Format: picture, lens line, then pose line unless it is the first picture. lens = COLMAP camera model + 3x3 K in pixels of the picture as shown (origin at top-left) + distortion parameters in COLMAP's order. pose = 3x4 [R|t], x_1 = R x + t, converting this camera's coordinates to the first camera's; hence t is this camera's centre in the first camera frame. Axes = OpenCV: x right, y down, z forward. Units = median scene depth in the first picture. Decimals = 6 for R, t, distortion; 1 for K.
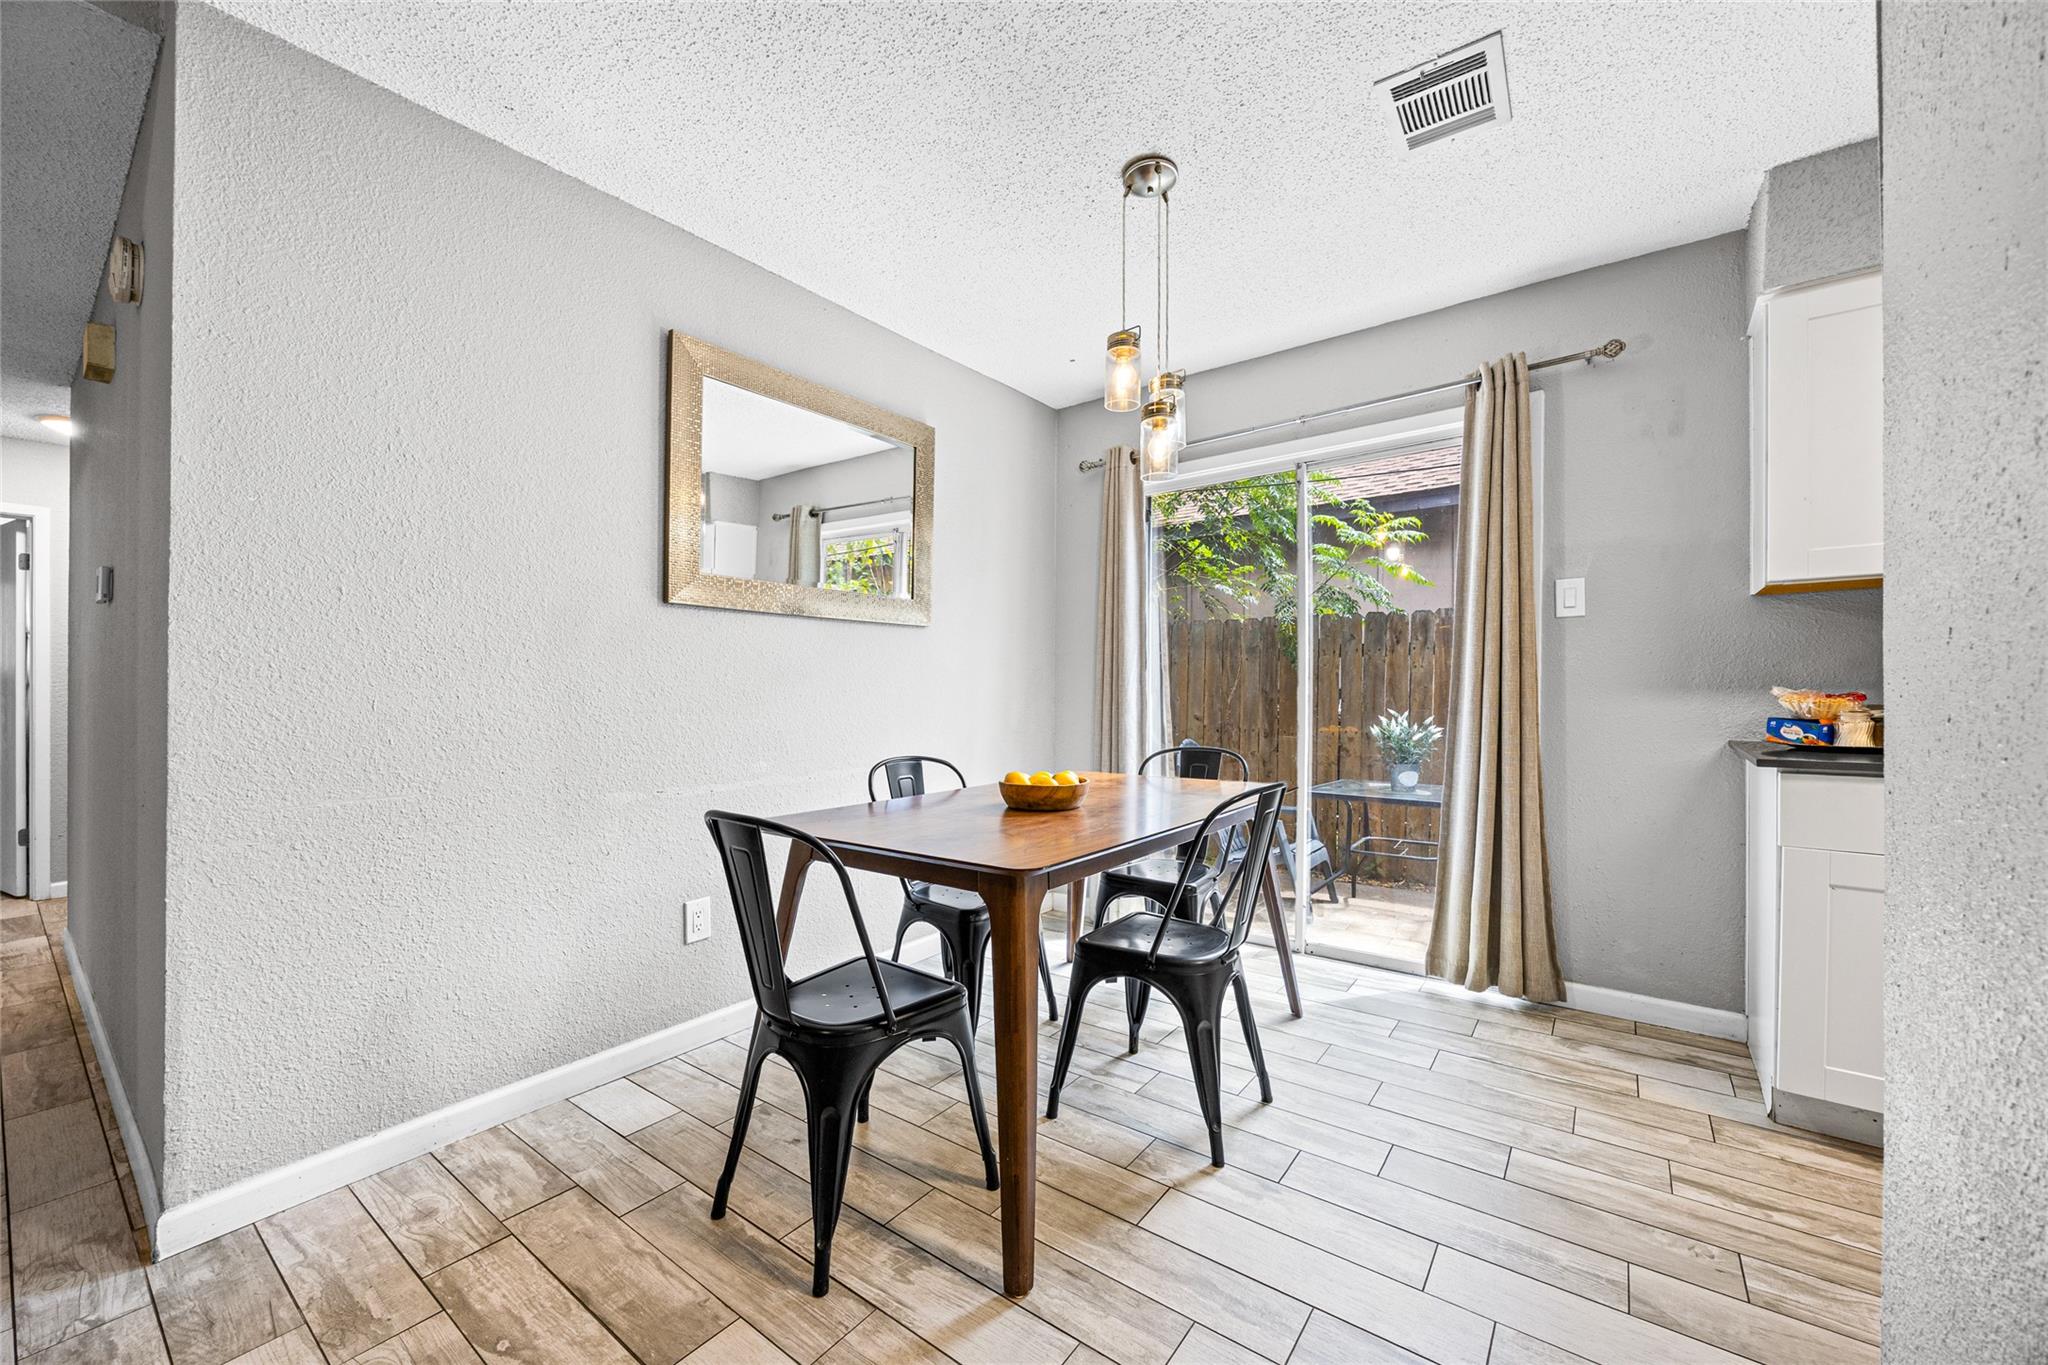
lens RADIAL K [[774.6, 0, 1021.4], [0, 774.6, 684.5], [0, 0, 1]] dist [-0.006852, 0.000620]
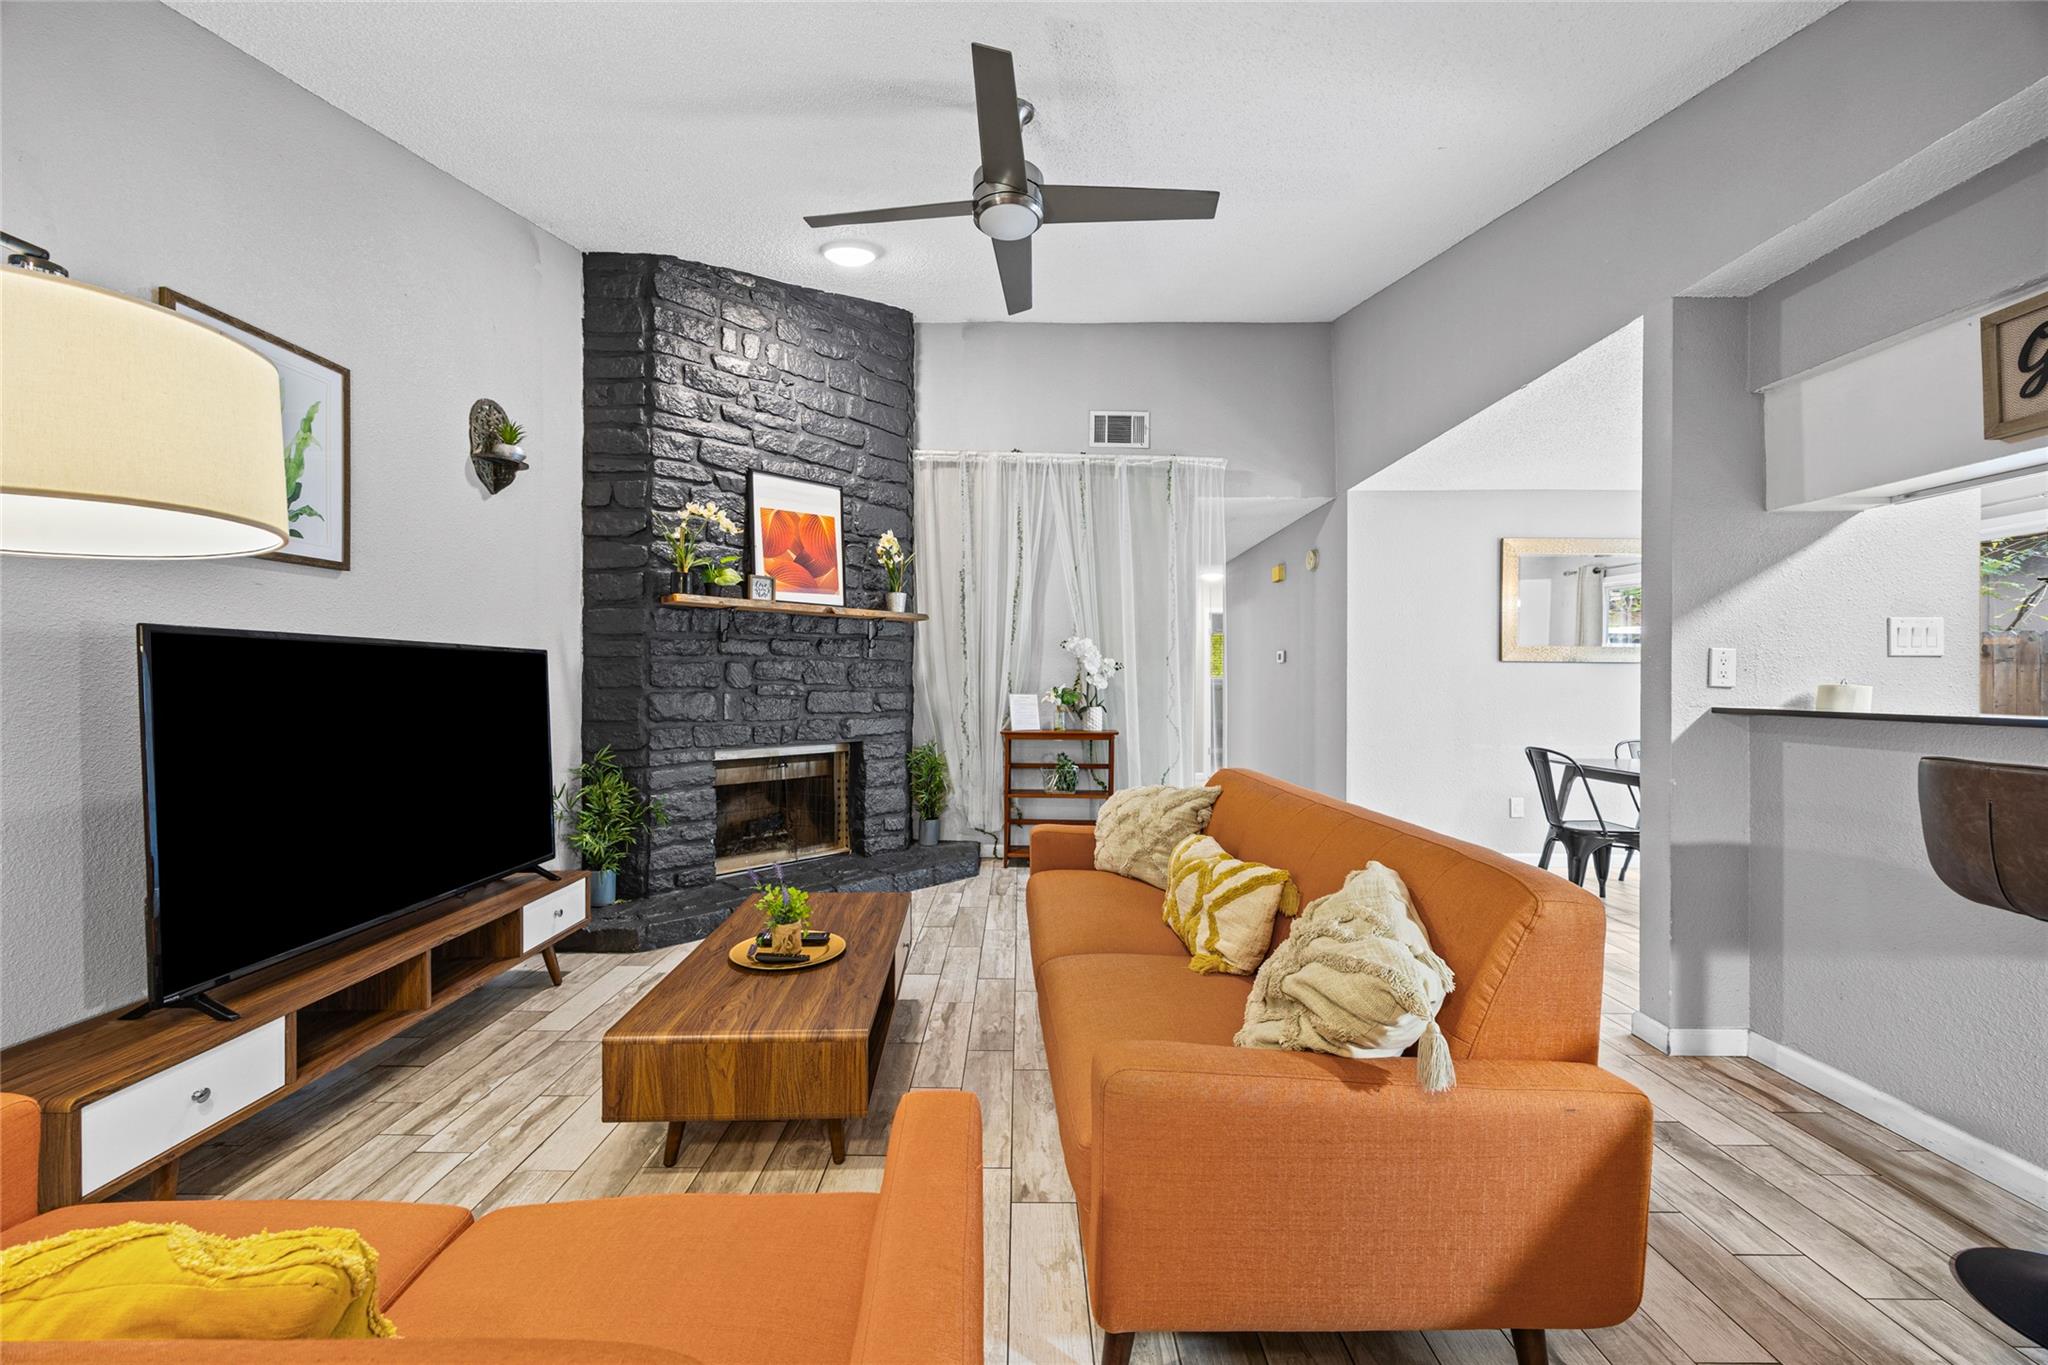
lens RADIAL K [[774.6, 0, 1000.6], [0, 774.6, 663.3], [0, 0, 1]] dist [-0.006852, 0.000620]
pose [[0.579465, -0.009692, -0.814939, 0.446368], [-0.005356, 0.999862, -0.015699, -0.049061], [0.814979, 0.013462, 0.579334, -1.259426]]
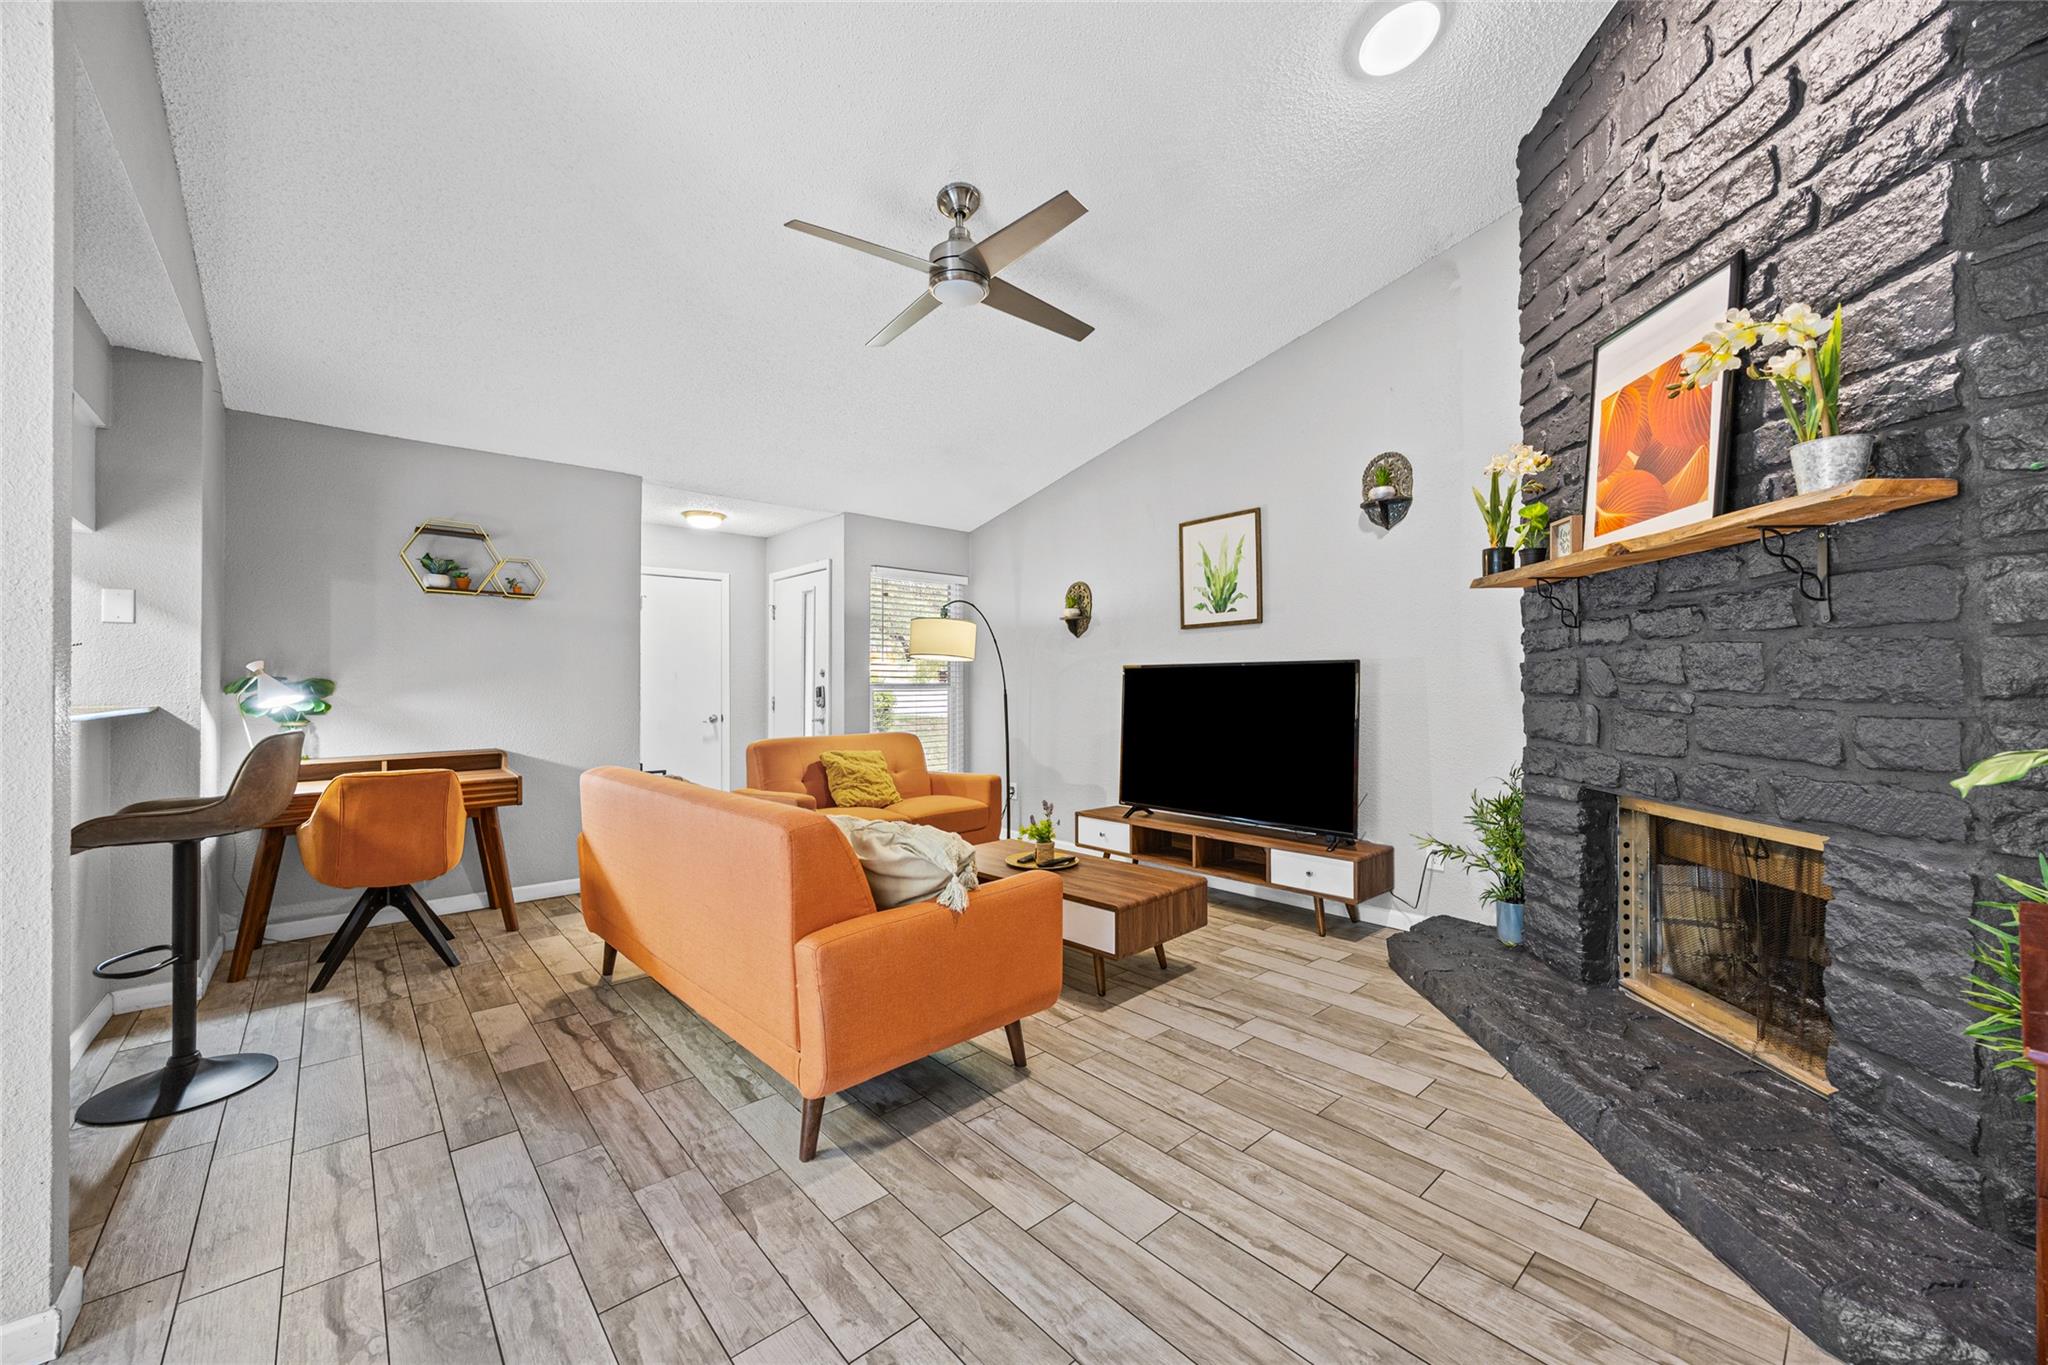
lens RADIAL K [[774.6, 0, 1026.6], [0, 774.6, 678.5], [0, 0, 1]] dist [-0.006852, 0.000620]
pose [[-0.981570, 0.009244, 0.190877, -0.644762], [0.006459, 0.999864, -0.015206, -0.033196], [-0.190992, -0.013693, -0.981496, 0.389212]]
